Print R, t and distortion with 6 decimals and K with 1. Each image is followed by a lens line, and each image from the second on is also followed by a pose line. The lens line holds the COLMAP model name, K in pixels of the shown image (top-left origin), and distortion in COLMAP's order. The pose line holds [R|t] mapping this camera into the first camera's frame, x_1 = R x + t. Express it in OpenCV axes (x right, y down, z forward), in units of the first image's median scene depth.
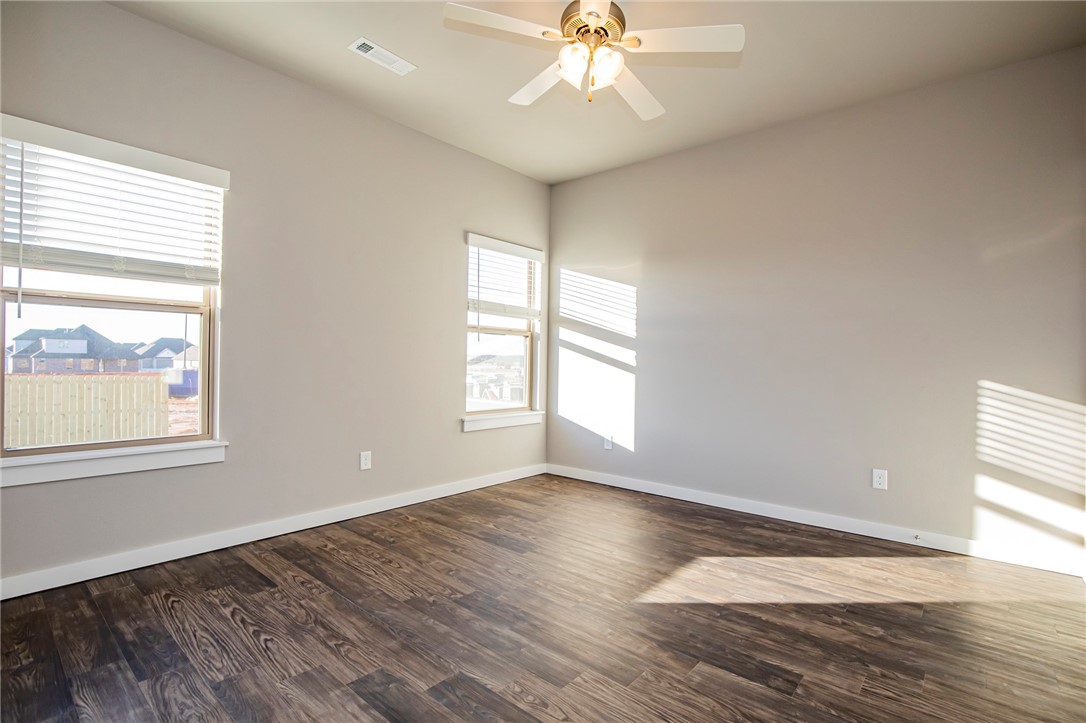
lens RADIAL K [[508.2, 0, 553.4], [0, 508.2, 364.3], [0, 0, 1]] dist [-0.034161, 0.007700]
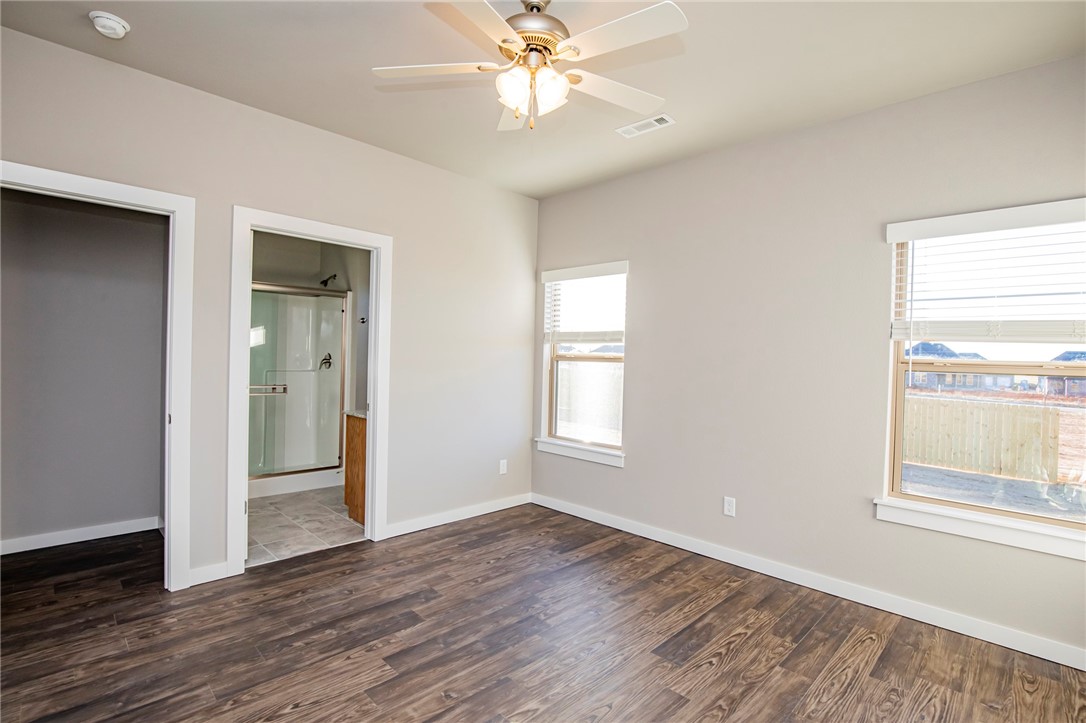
lens RADIAL K [[508.2, 0, 553.3], [0, 508.2, 362.8], [0, 0, 1]] dist [-0.034161, 0.007700]
pose [[-0.063987, -0.010466, -0.997896, 0.778444], [-0.035679, 0.999330, -0.008194, -0.081494], [0.997313, 0.035080, -0.064318, 0.896899]]
